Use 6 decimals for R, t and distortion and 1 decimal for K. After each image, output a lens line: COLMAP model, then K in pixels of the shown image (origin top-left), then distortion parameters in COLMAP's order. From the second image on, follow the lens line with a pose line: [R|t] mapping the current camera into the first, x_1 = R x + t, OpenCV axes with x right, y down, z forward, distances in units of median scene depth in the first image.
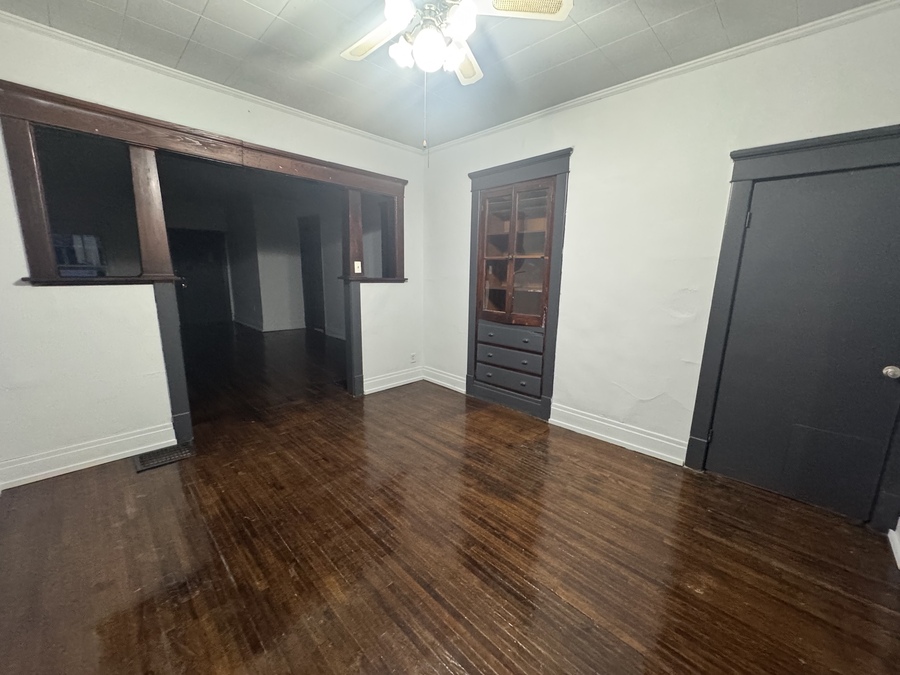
lens RADIAL K [[359.9, 0, 449.9], [0, 359.9, 337.4], [0, 0, 1]] dist [-0.000277, 0.000477]
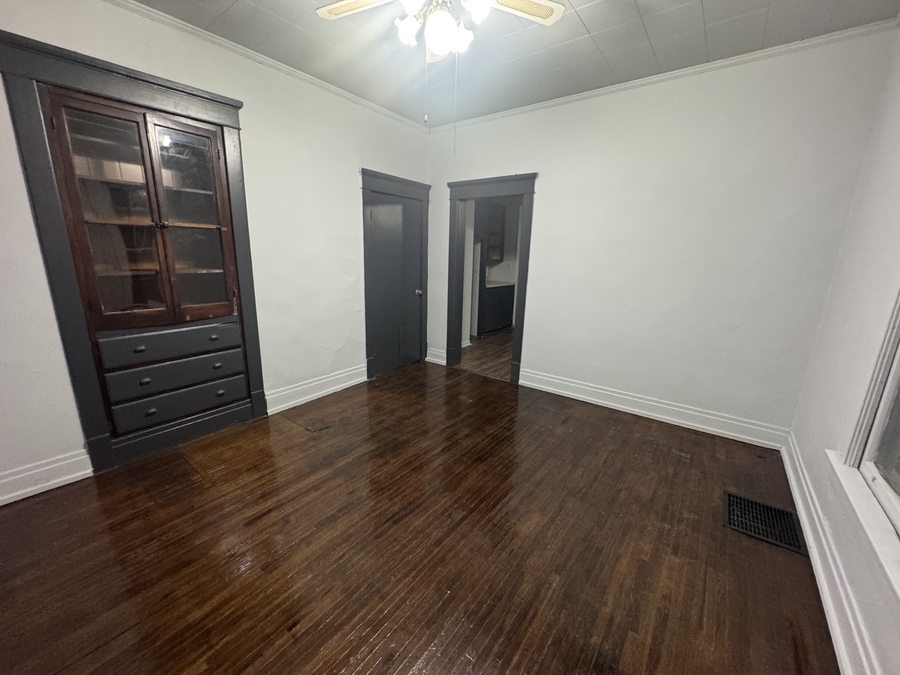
lens RADIAL K [[359.9, 0, 450.7], [0, 359.9, 335.2], [0, 0, 1]] dist [-0.000277, 0.000477]
pose [[-0.128024, -0.242273, 0.961724, -0.606405], [0.164953, 0.950996, 0.261529, -0.116372], [-0.977957, 0.192121, -0.081787, 0.589091]]
